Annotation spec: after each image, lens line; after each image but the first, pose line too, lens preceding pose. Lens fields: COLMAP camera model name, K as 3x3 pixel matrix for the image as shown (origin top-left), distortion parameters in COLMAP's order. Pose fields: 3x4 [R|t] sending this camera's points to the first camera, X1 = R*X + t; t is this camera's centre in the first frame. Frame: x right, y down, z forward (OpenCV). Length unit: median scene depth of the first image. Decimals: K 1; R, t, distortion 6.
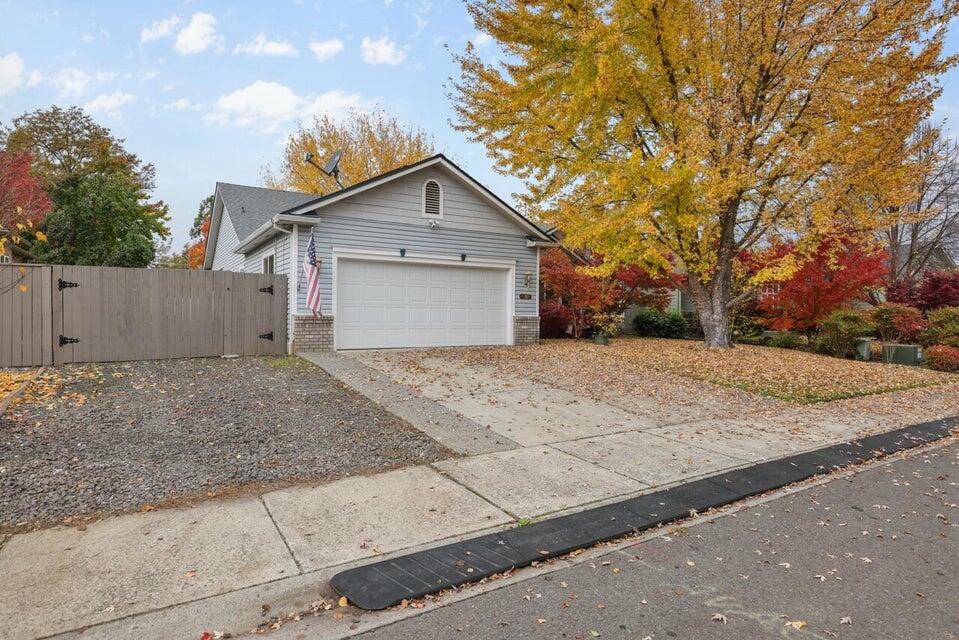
lens RADIAL K [[527.4, 0, 479.6], [0, 527.4, 316.9], [0, 0, 1]] dist [-0.003713, -0.000357]
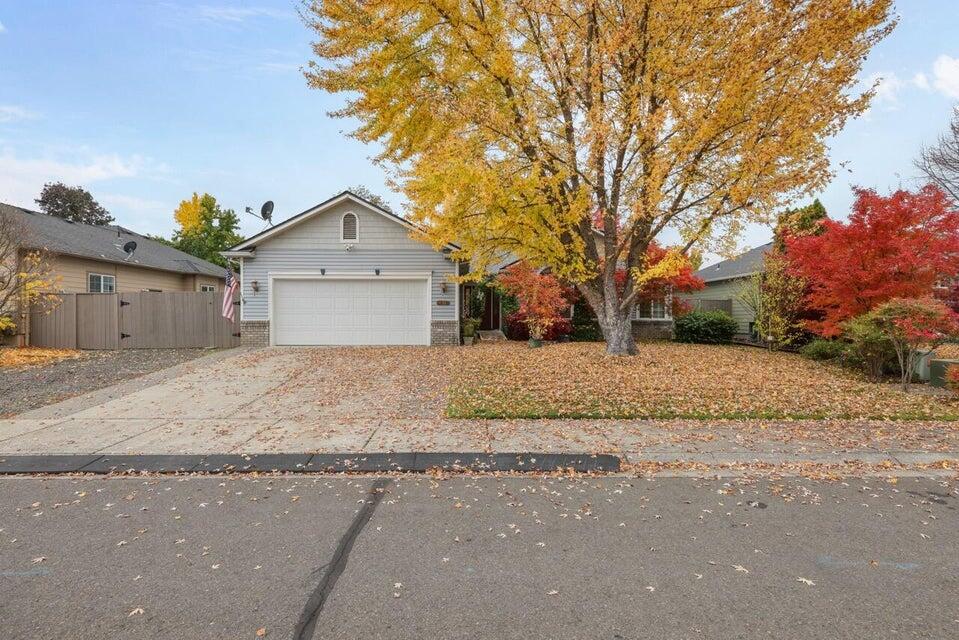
lens RADIAL K [[436.0, 0, 477.7], [0, 436.0, 321.4], [0, 0, 1]] dist [0.001340, 0.001220]
pose [[0.867206, -0.003012, -0.497941, 0.687350], [0.003985, 0.999992, 0.000892, 0.000724], [0.497934, -0.002757, 0.867211, 0.248081]]
